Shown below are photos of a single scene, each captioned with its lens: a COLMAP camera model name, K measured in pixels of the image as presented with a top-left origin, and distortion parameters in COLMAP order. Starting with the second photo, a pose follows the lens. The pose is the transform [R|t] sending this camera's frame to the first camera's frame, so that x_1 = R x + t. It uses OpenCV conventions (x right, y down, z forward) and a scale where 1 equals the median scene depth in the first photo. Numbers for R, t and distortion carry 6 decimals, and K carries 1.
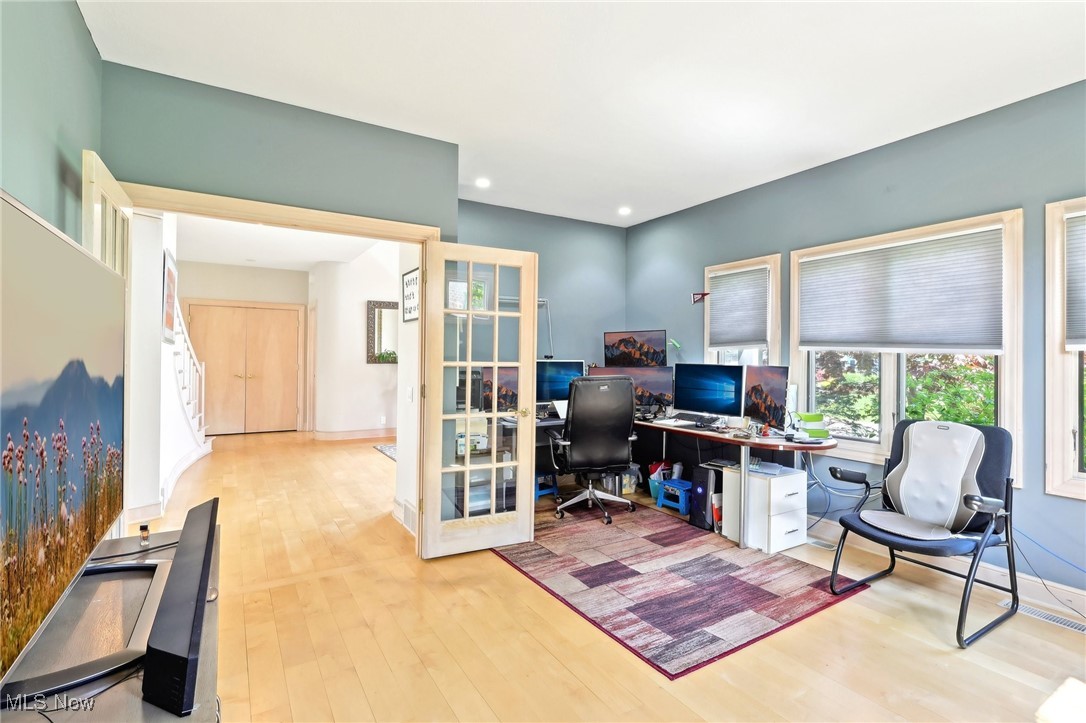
lens RADIAL K [[512.4, 0, 547.4], [0, 512.4, 358.9], [0, 0, 1]] dist [-0.000633, -0.001992]
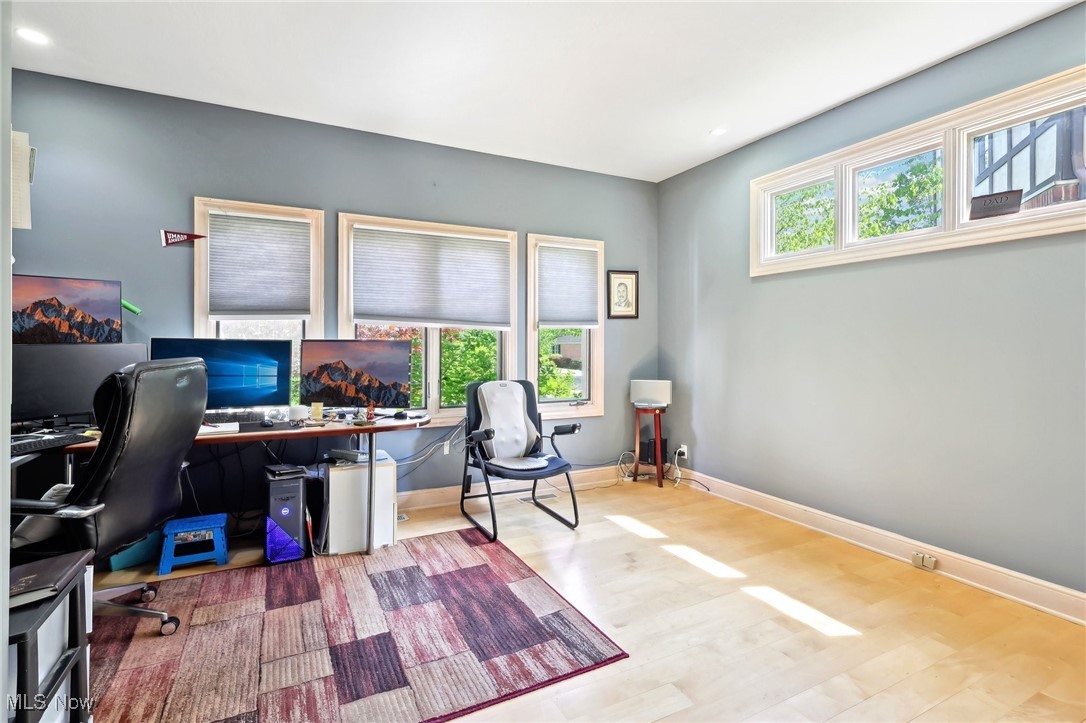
lens RADIAL K [[512.4, 0, 554.2], [0, 512.4, 344.1], [0, 0, 1]] dist [-0.000633, -0.001992]
pose [[0.083462, -0.022456, 0.996258, -0.457447], [-0.008041, 0.999698, 0.023207, -0.003943], [-0.996479, -0.009948, 0.083256, 0.646331]]
